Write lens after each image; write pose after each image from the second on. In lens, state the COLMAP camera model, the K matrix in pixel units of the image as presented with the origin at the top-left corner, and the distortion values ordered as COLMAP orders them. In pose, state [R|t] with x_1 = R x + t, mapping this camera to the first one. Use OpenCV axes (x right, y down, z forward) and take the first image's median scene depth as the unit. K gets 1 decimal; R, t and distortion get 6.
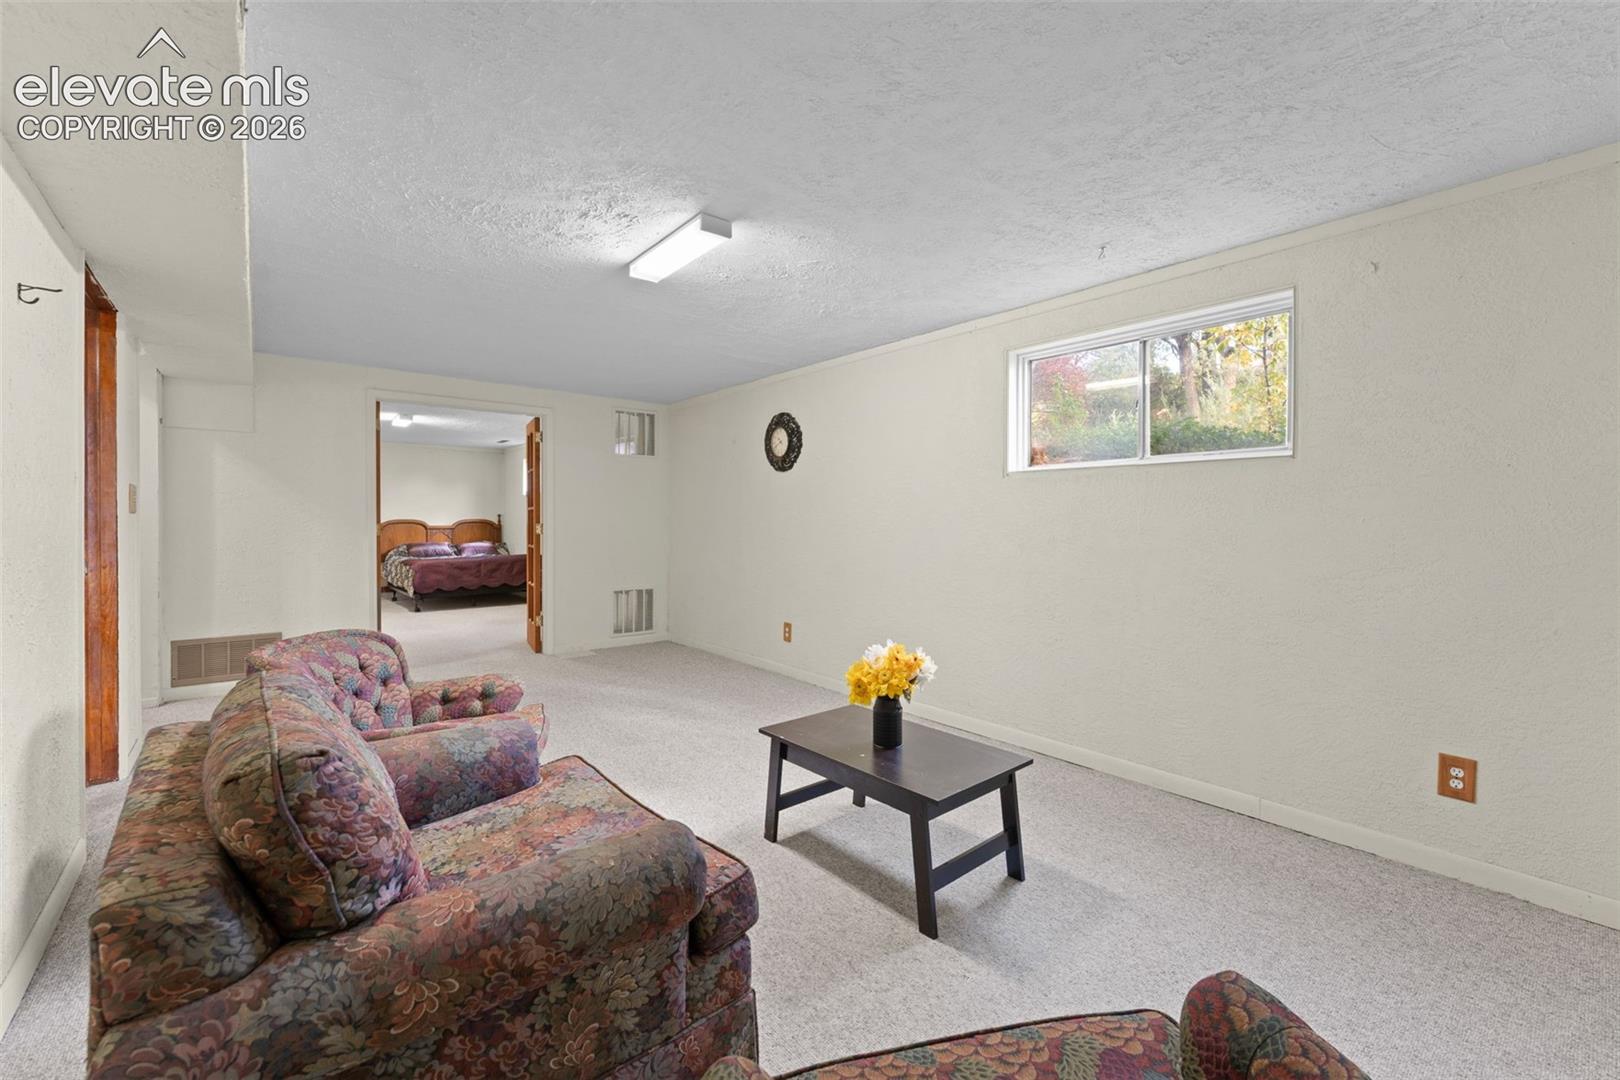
lens RADIAL K [[695.6, 0, 814.6], [0, 695.6, 515.0], [0, 0, 1]] dist [-0.000128, -0.000250]
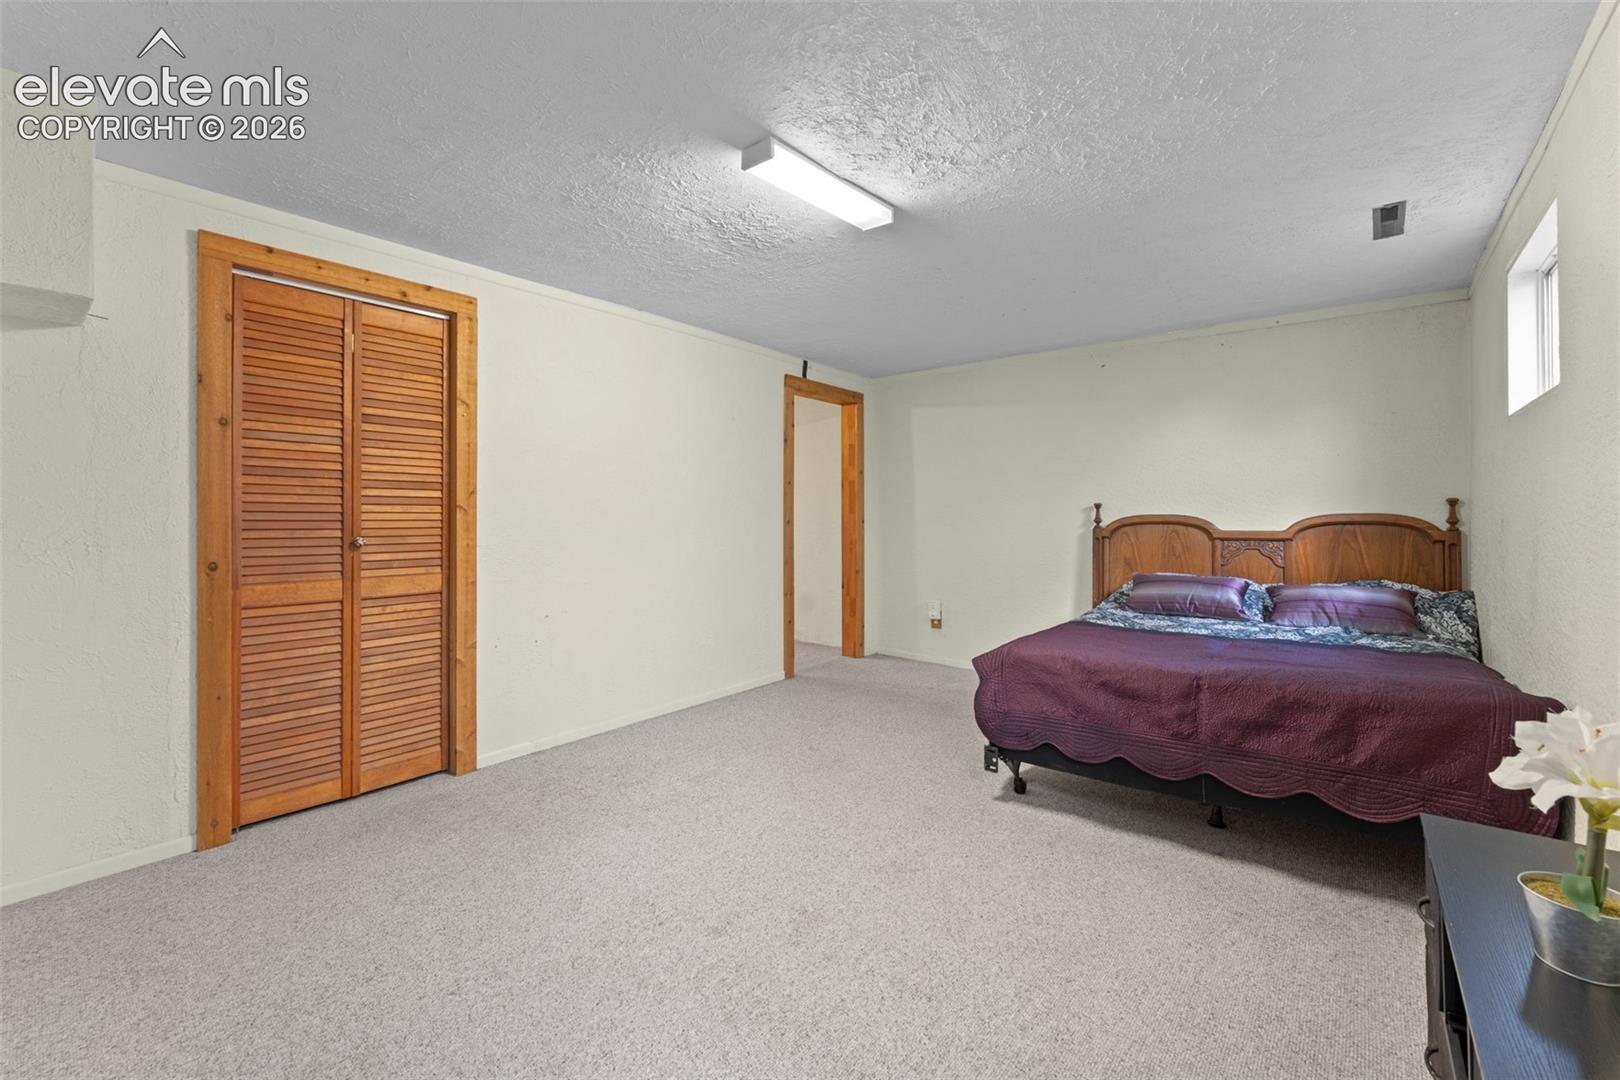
lens RADIAL K [[695.6, 0, 814.6], [0, 695.6, 515.0], [0, 0, 1]] dist [-0.000128, -0.000250]
pose [[0.218706, -0.001765, -0.975789, -0.233383], [0.001418, 0.999998, -0.001491, 0.007172], [0.975790, -0.001057, 0.218708, 0.710975]]
